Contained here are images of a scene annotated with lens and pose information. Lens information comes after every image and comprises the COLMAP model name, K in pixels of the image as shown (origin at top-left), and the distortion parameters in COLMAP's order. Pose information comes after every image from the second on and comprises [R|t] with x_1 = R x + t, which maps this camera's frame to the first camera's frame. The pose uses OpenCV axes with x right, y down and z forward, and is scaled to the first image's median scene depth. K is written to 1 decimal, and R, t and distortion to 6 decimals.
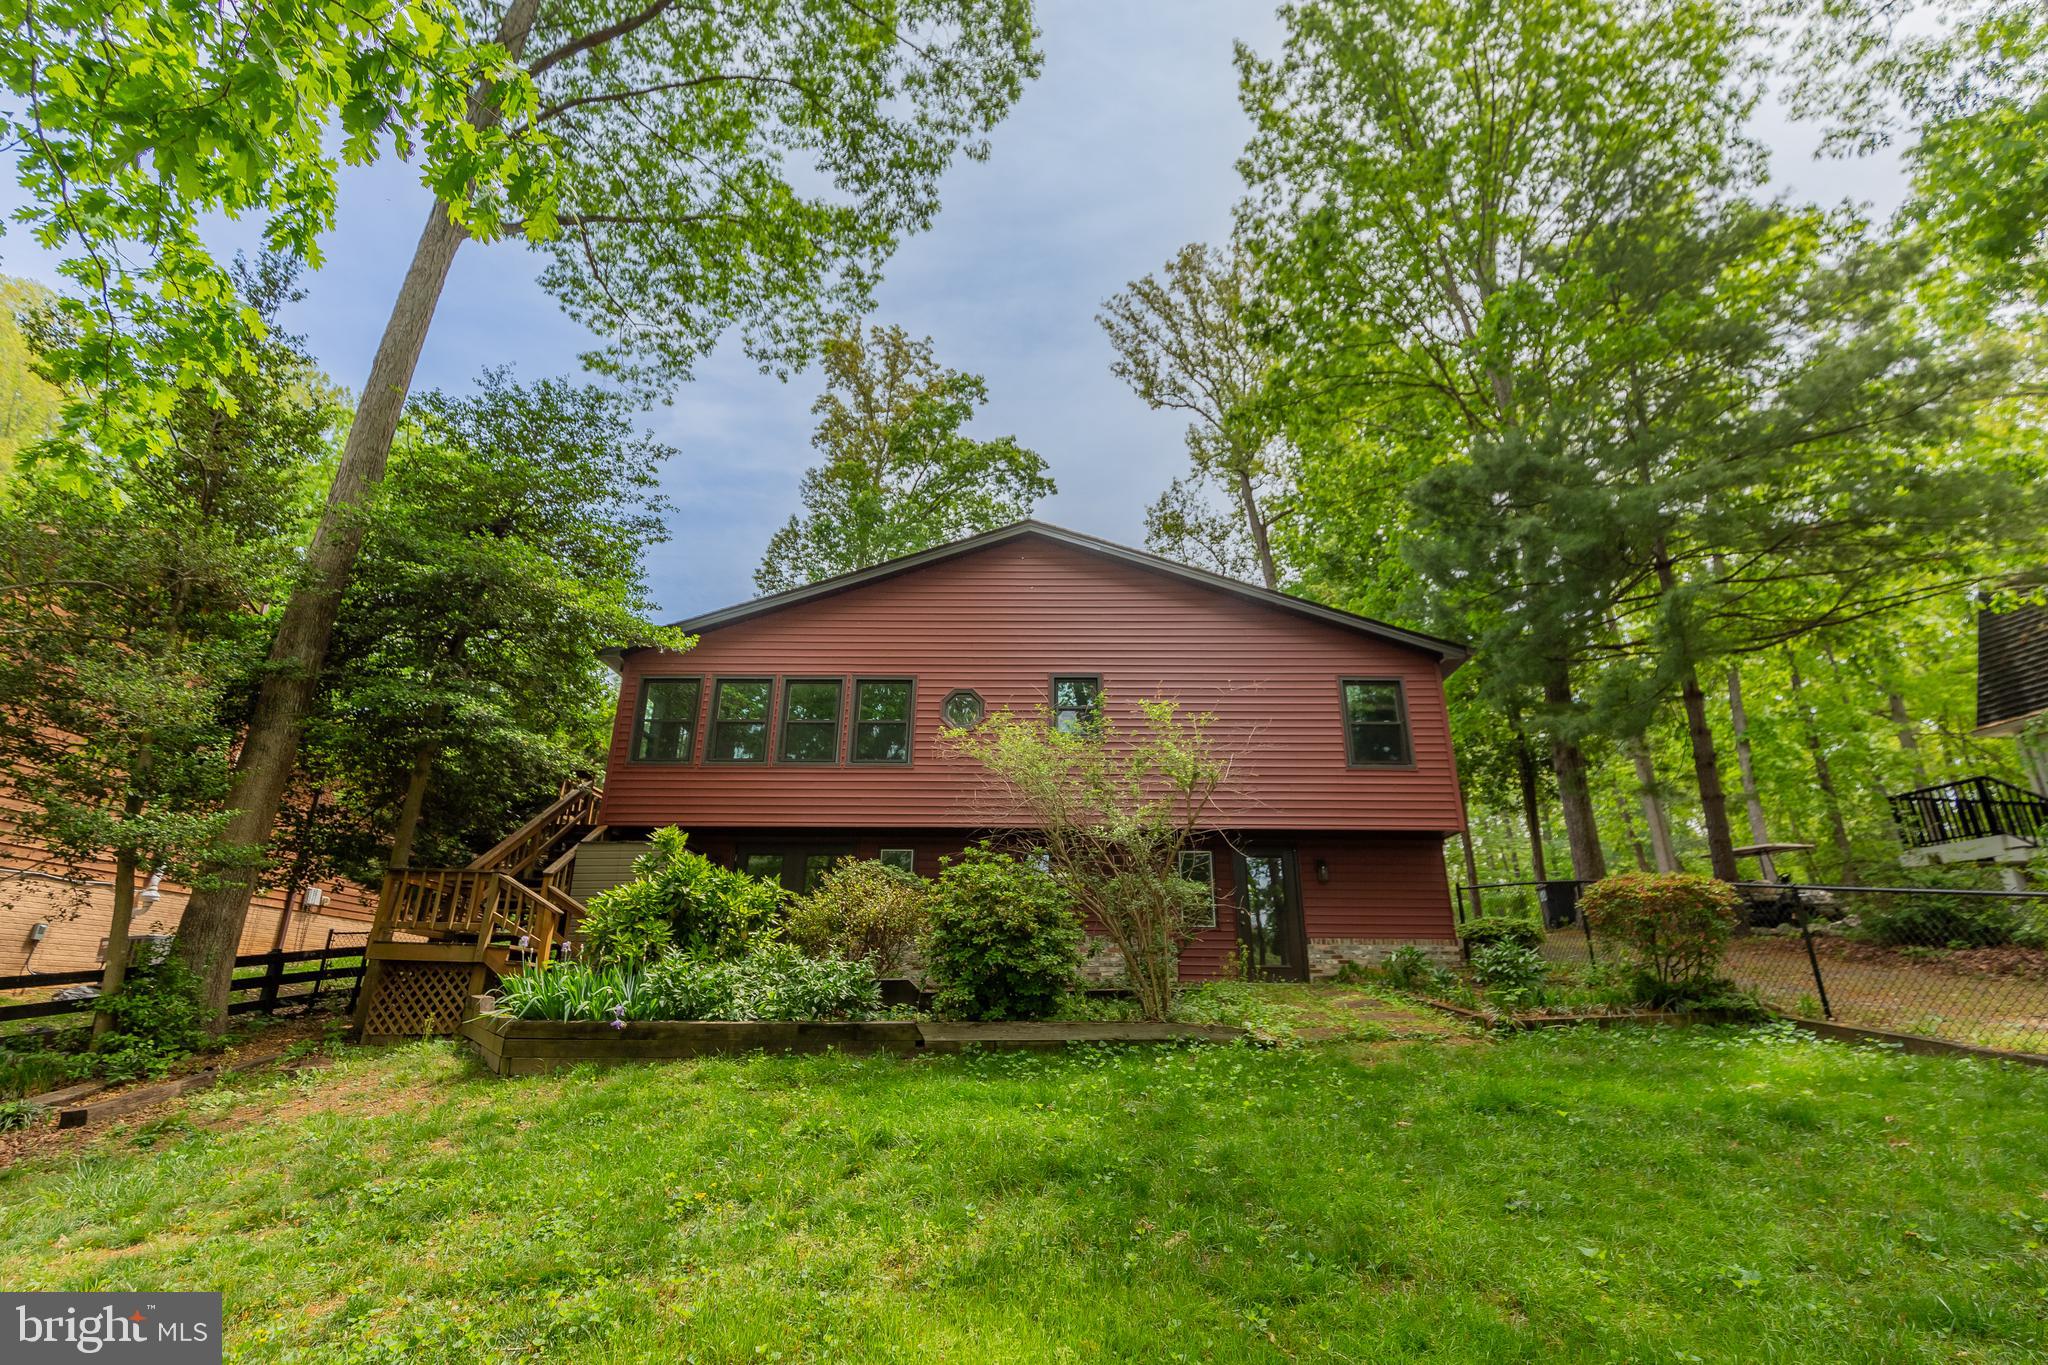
lens RADIAL K [[942.7, 0, 1030.0], [0, 942.7, 663.8], [0, 0, 1]] dist [0.004424, -0.000426]
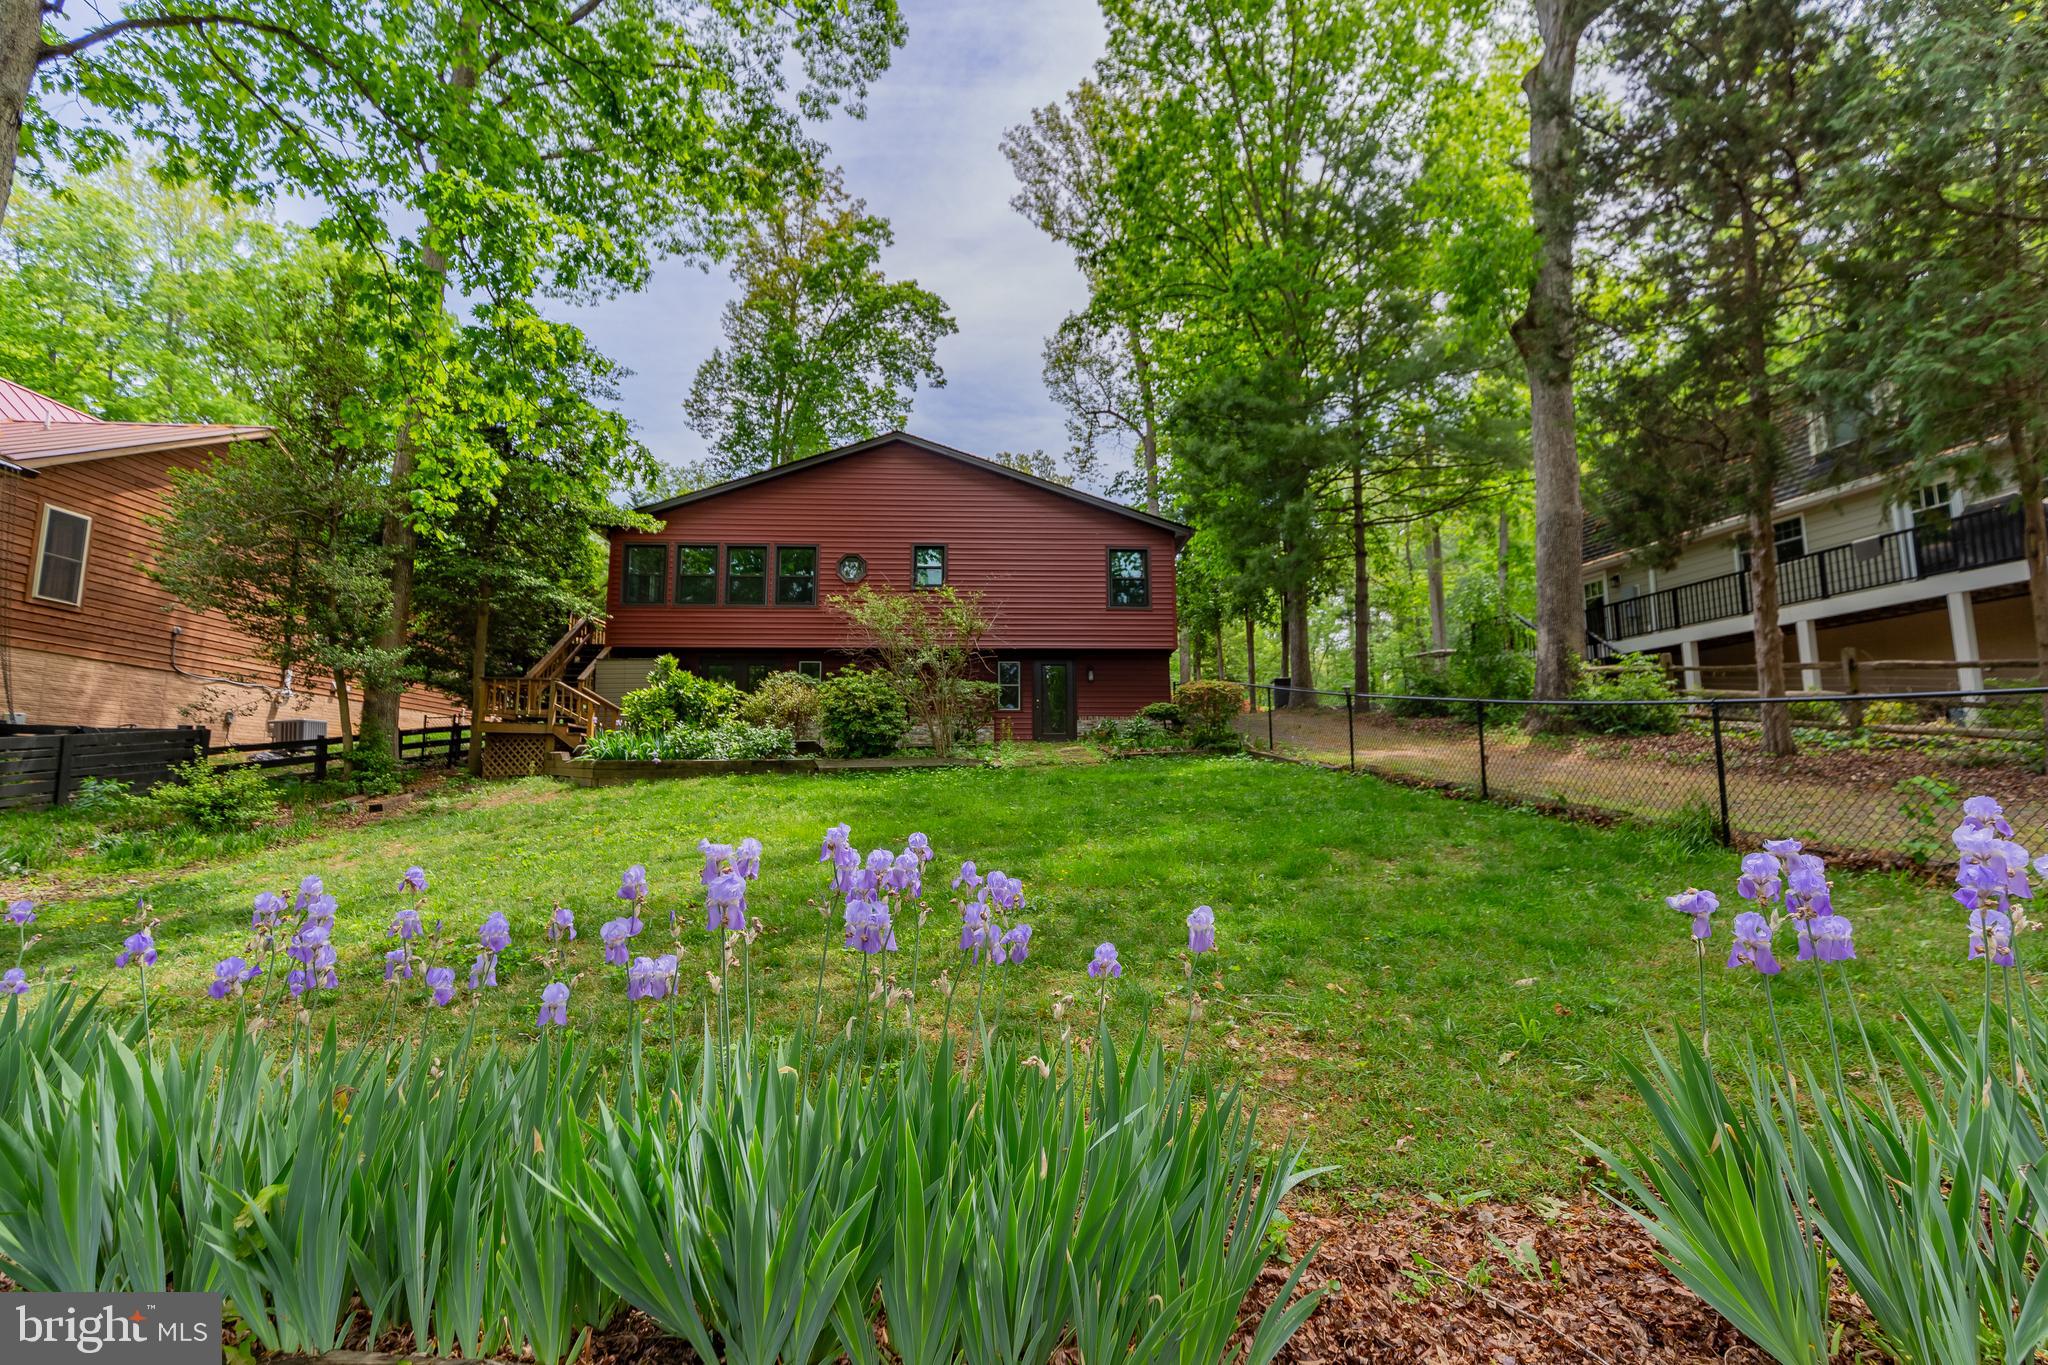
lens RADIAL K [[942.7, 0, 1030.0], [0, 942.7, 663.8], [0, 0, 1]] dist [0.004424, -0.000426]
pose [[0.997833, -0.004336, 0.065657, 0.113306], [-0.010289, 0.975270, 0.220777, -0.138578], [-0.064991, -0.220975, 0.973112, -0.499622]]
